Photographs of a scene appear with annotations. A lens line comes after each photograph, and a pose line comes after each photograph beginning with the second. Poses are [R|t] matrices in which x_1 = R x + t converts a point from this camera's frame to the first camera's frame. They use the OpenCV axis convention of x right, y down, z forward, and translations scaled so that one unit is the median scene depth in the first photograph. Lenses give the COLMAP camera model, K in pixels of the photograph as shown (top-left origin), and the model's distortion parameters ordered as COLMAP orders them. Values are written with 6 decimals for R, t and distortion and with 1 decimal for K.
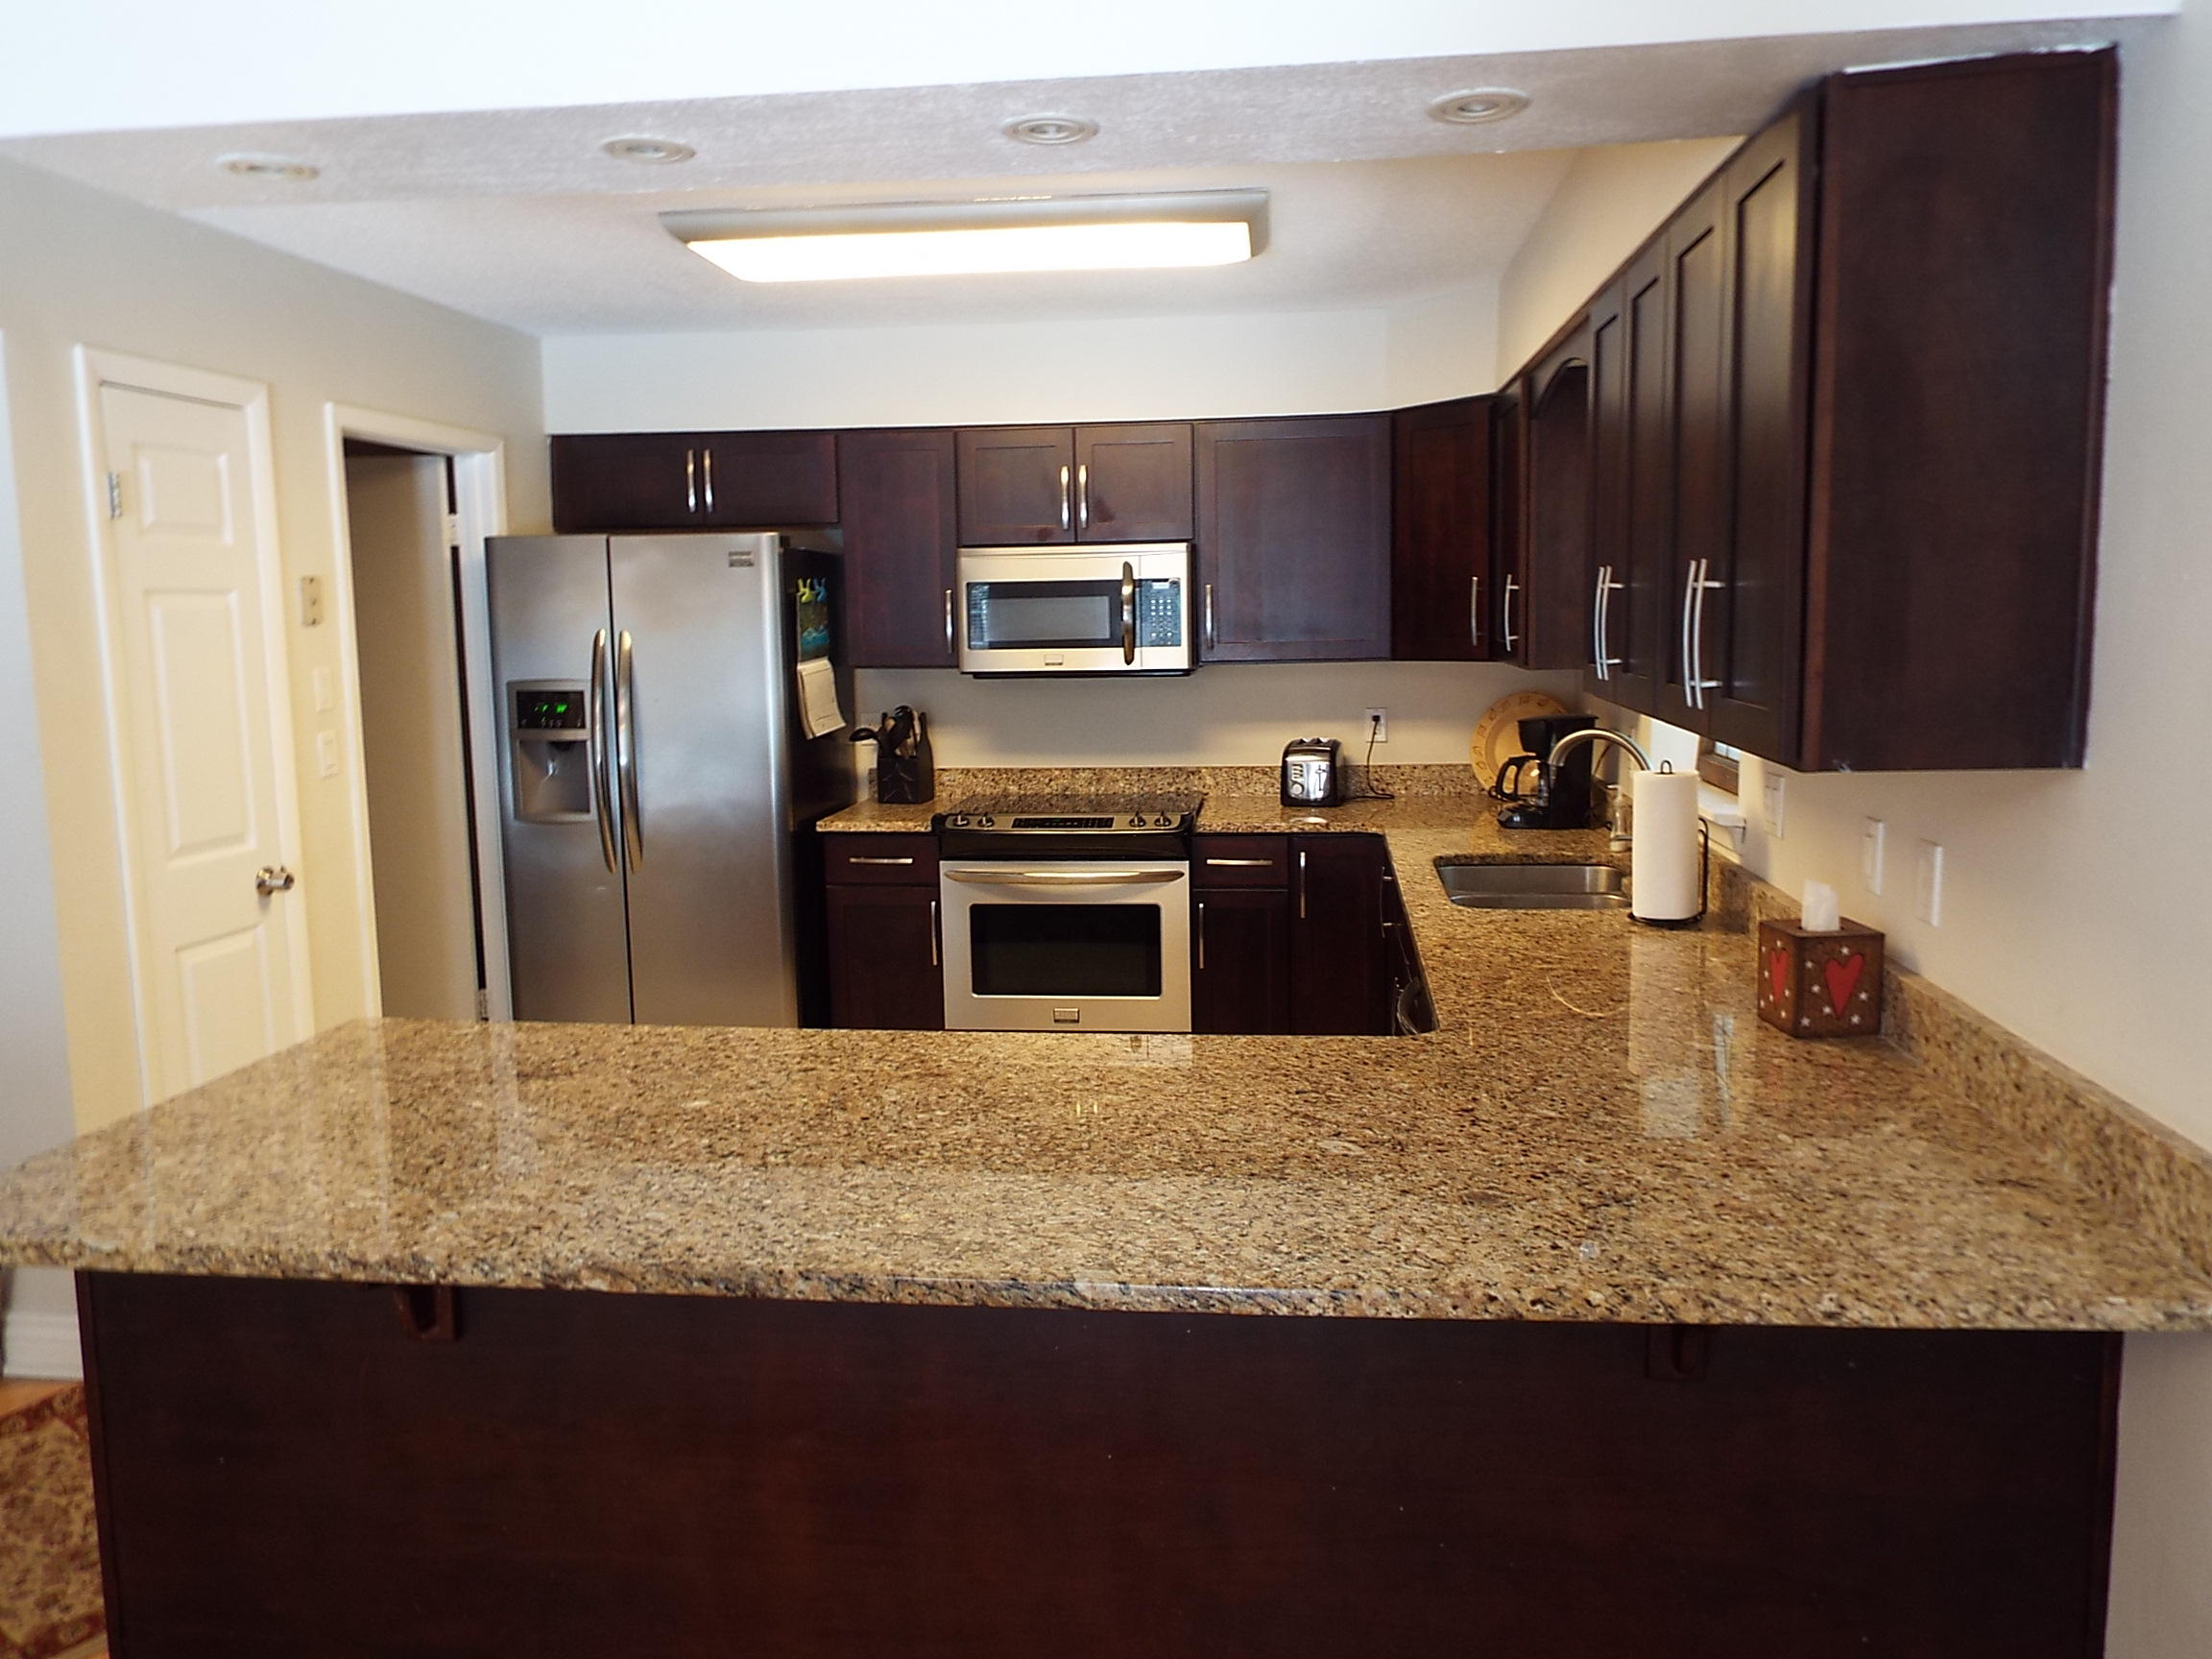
lens RADIAL K [[1578.1, 0, 1106.7], [0, 1578.1, 792.2], [0, 0, 1]] dist [-0.032962, 0.035534]
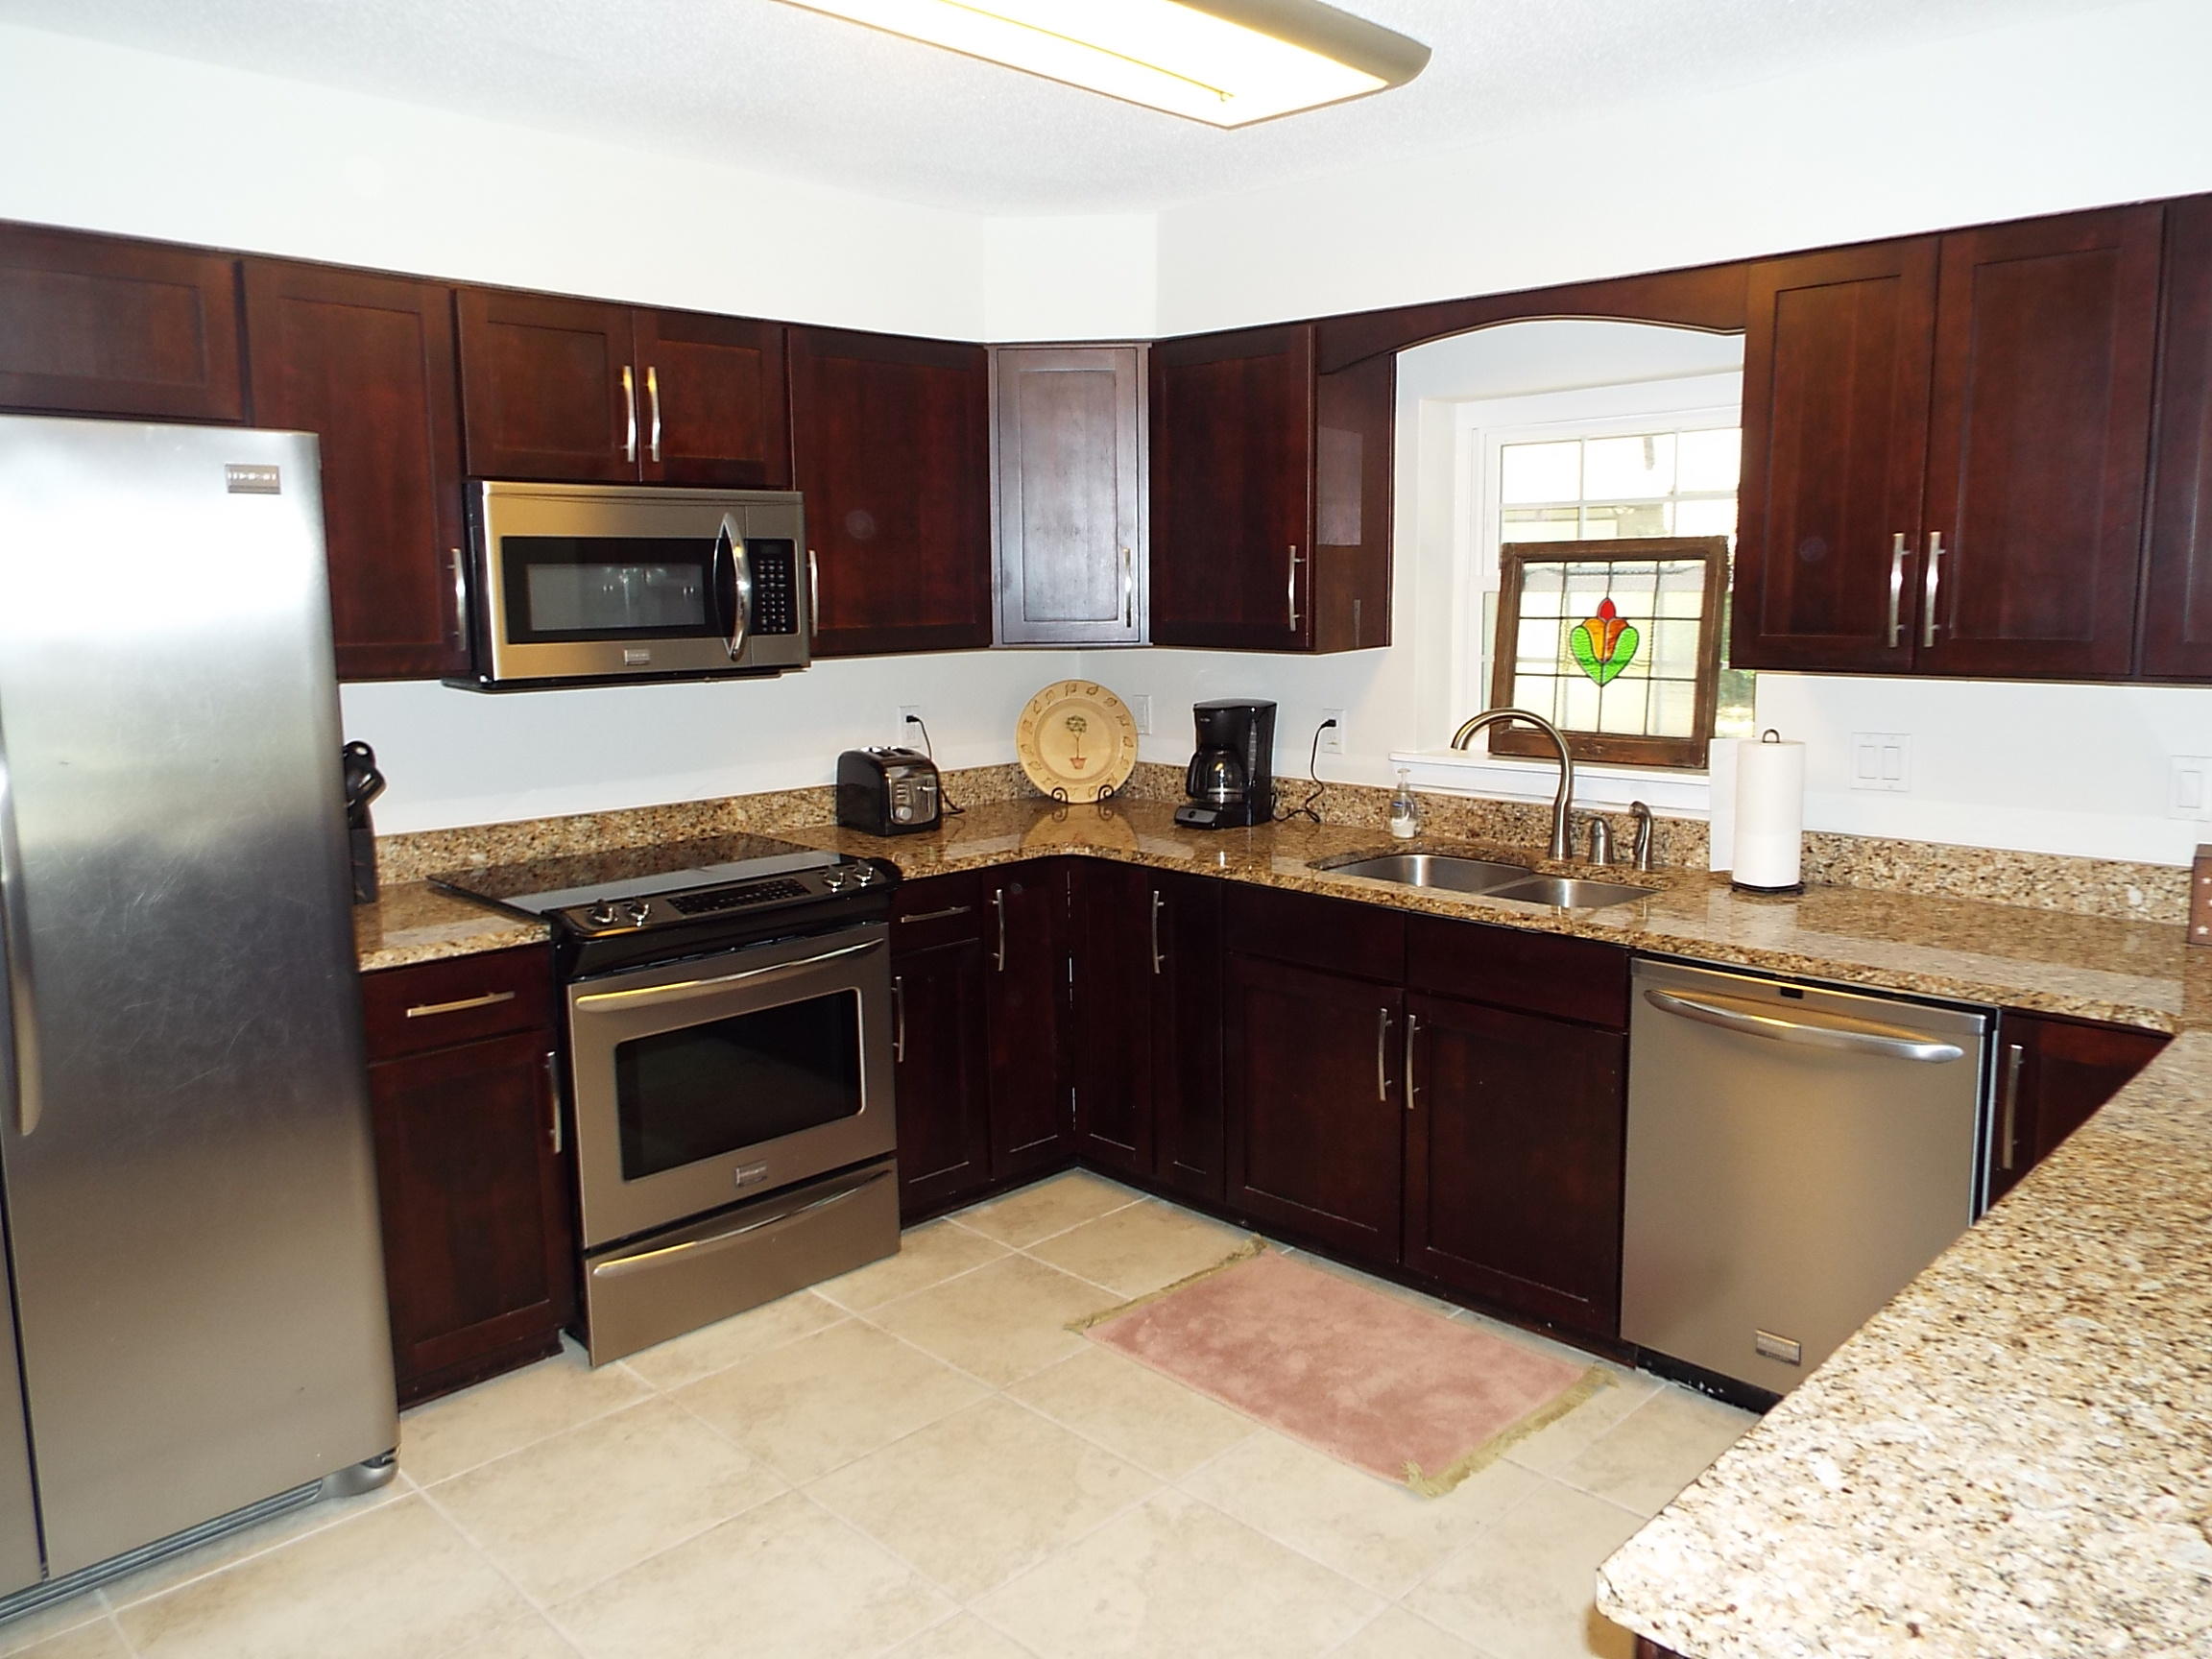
lens RADIAL K [[1578.1, 0, 1107.7], [0, 1578.1, 825.0], [0, 0, 1]] dist [-0.032962, 0.035534]
pose [[0.621827, -0.113842, 0.774836, -0.523990], [0.097619, 0.992929, 0.067543, -0.048548], [-0.777047, 0.033638, 0.628543, 0.523498]]
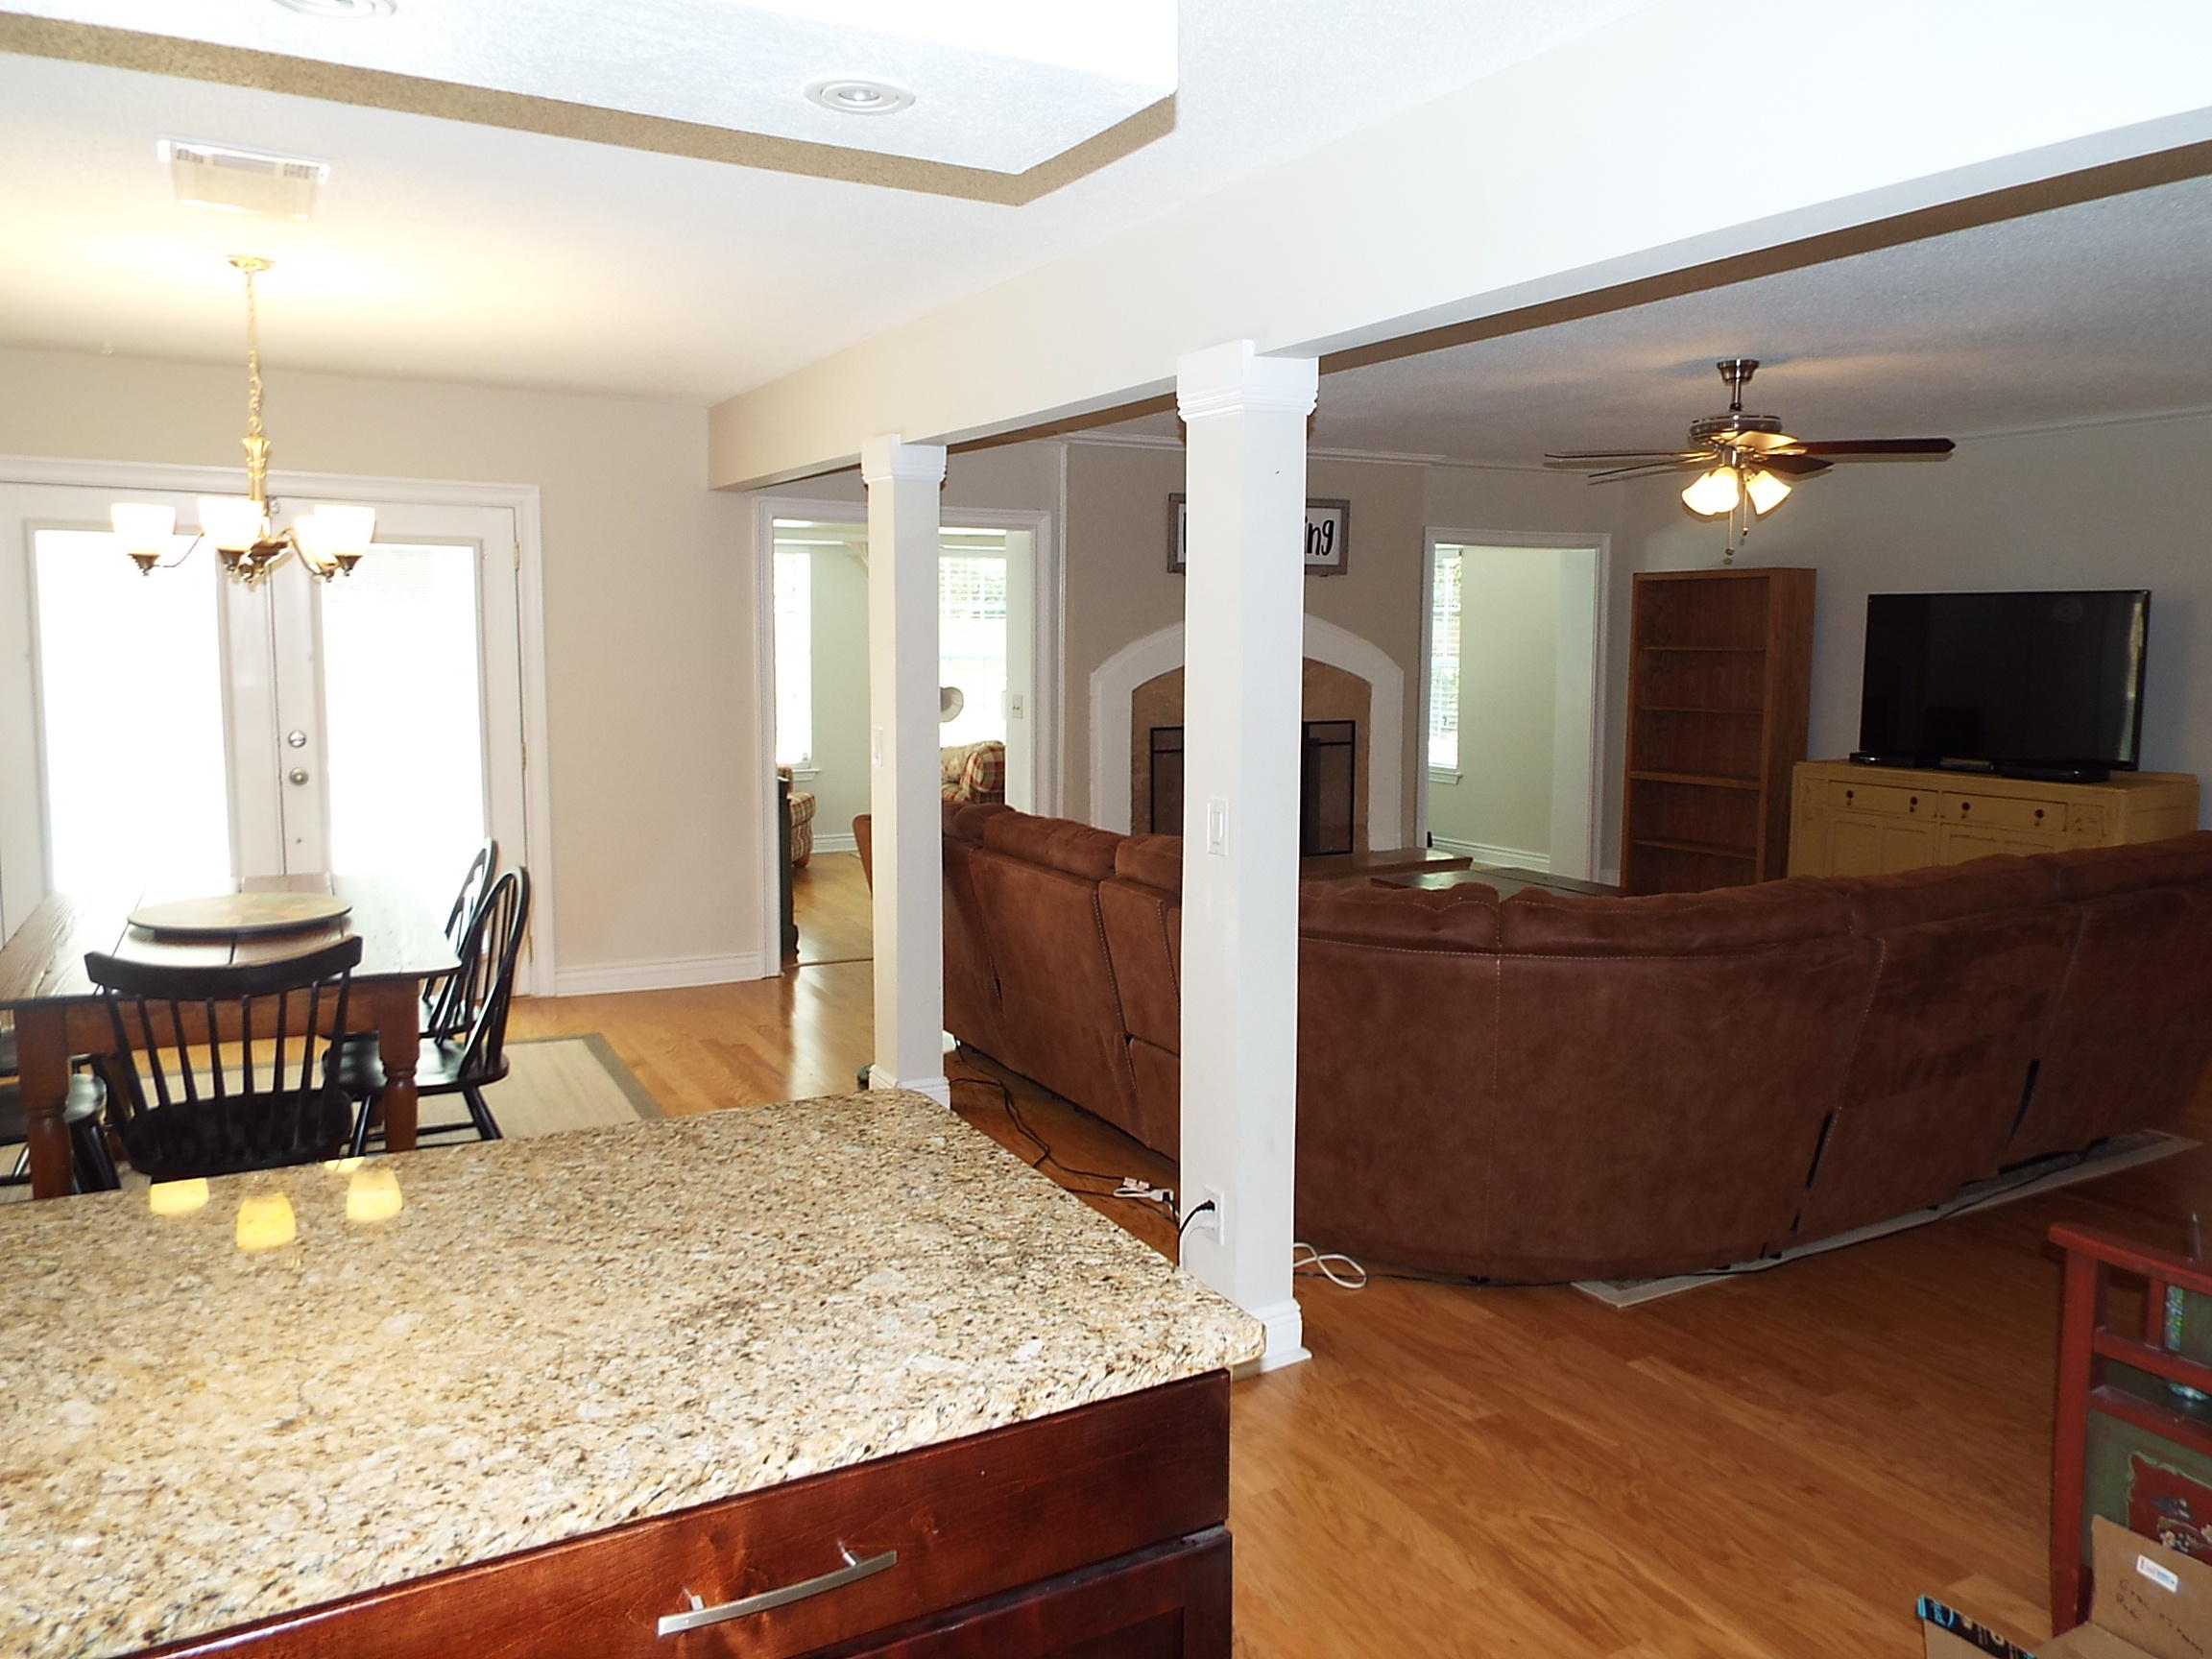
lens RADIAL K [[1578.1, 0, 1109.2], [0, 1578.1, 825.3], [0, 0, 1]] dist [-0.032962, 0.035534]
pose [[-0.807326, 0.077314, -0.585019, -0.063480], [-0.066684, 0.973077, 0.220622, -0.098159], [0.586326, 0.217125, -0.780435, 0.861460]]
